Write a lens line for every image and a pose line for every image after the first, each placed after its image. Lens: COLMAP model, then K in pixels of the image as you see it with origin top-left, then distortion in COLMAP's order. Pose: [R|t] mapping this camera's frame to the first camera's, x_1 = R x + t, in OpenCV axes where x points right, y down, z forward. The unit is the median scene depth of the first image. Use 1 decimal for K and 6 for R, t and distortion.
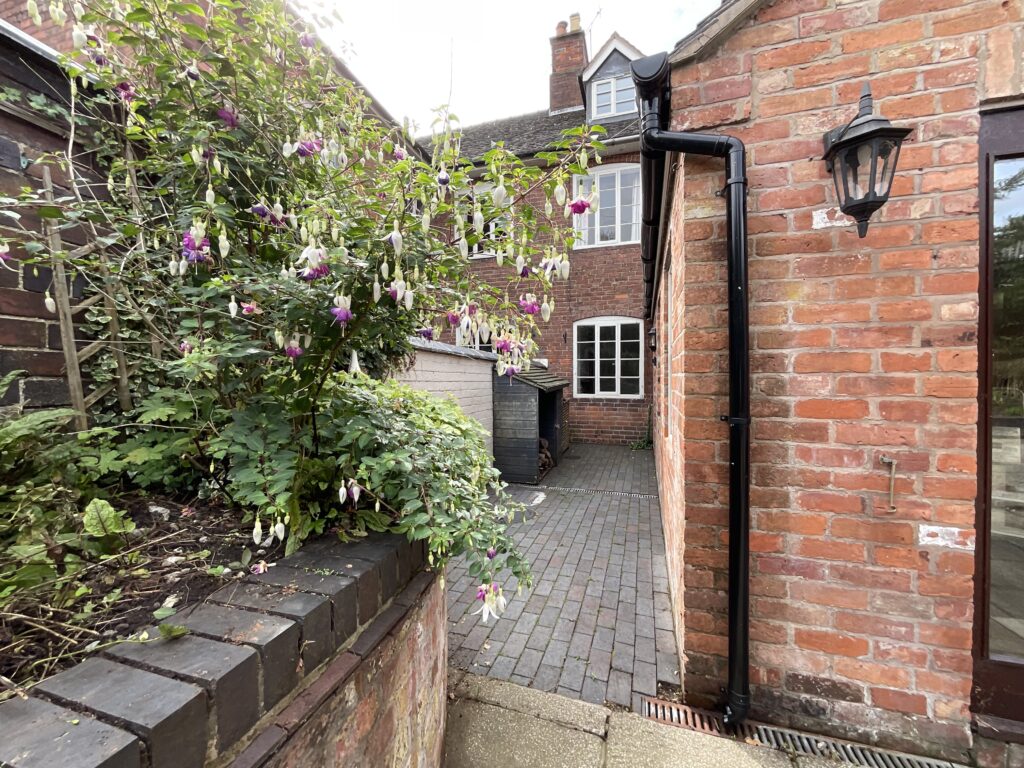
lens RADIAL K [[418.4, 0, 512.6], [0, 418.4, 384.6], [0, 0, 1]] dist [0.001996, 0.000511]
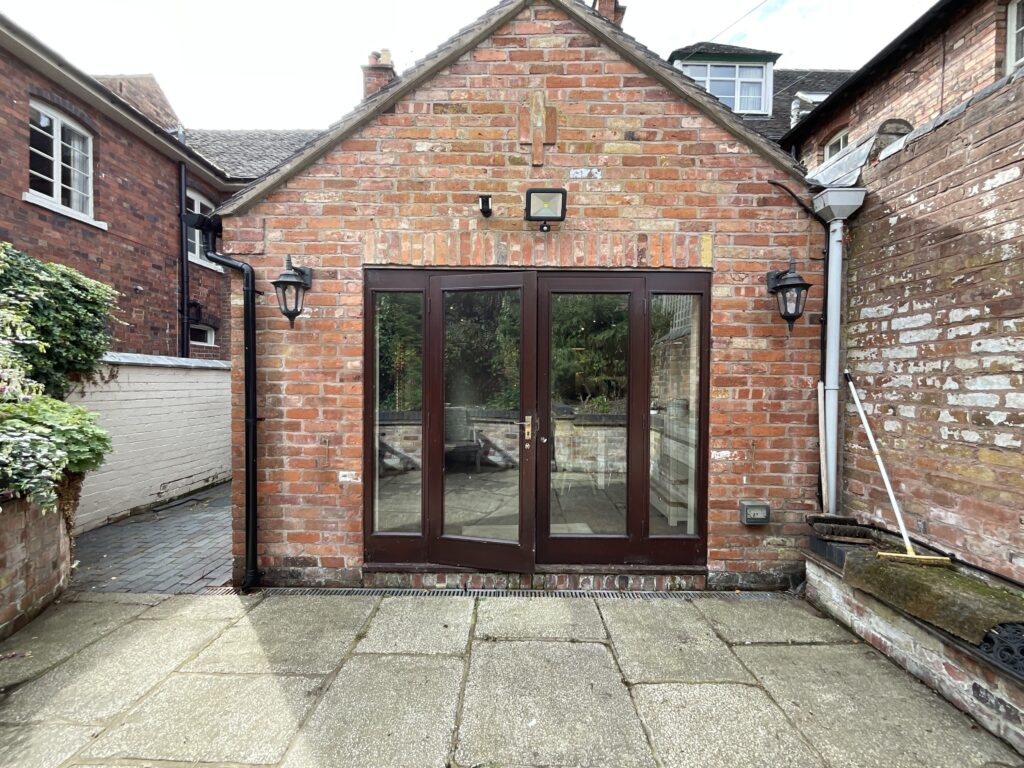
lens RADIAL K [[418.4, 0, 509.9], [0, 418.4, 382.5], [0, 0, 1]] dist [0.001996, 0.000511]
pose [[0.958774, 0.005470, 0.284118, 1.130570], [-0.005743, 0.999984, 0.000127, -0.088877], [-0.284112, -0.001753, 0.958789, -1.087264]]
